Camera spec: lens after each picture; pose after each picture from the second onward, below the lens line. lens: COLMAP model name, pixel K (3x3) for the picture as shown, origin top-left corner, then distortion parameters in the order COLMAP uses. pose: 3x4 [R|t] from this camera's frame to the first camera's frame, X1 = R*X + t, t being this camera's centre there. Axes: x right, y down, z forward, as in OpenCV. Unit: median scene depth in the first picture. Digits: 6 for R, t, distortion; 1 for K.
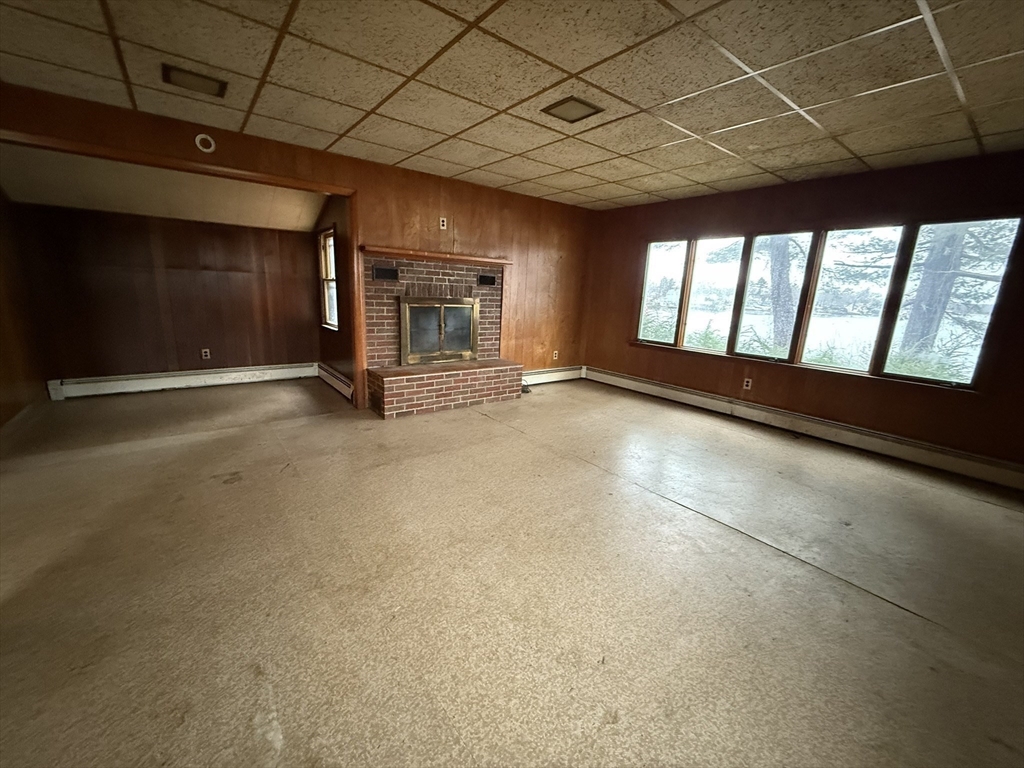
lens RADIAL K [[406.8, 0, 511.9], [0, 406.8, 383.1], [0, 0, 1]] dist [0.001161, -0.000114]
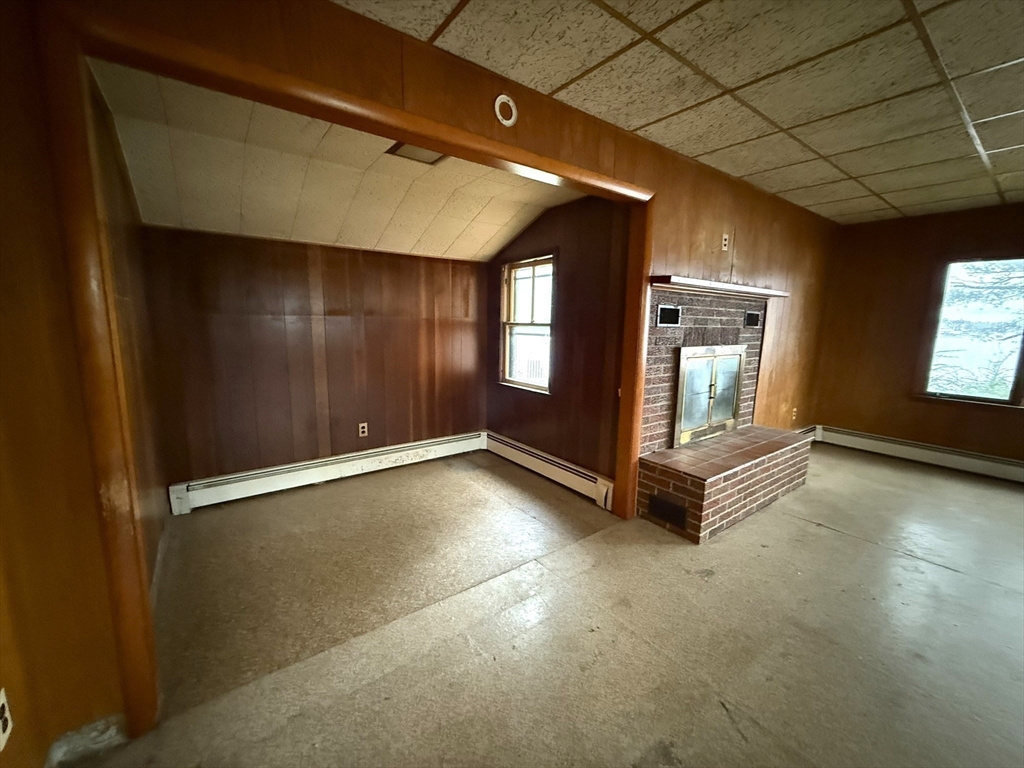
lens RADIAL K [[406.8, 0, 513.9], [0, 406.8, 382.2], [0, 0, 1]] dist [0.001161, -0.000114]
pose [[0.999550, -0.021552, -0.020883, -0.468848], [0.019952, 0.997058, -0.074015, -0.097128], [0.022417, 0.073565, 0.997038, 0.280161]]
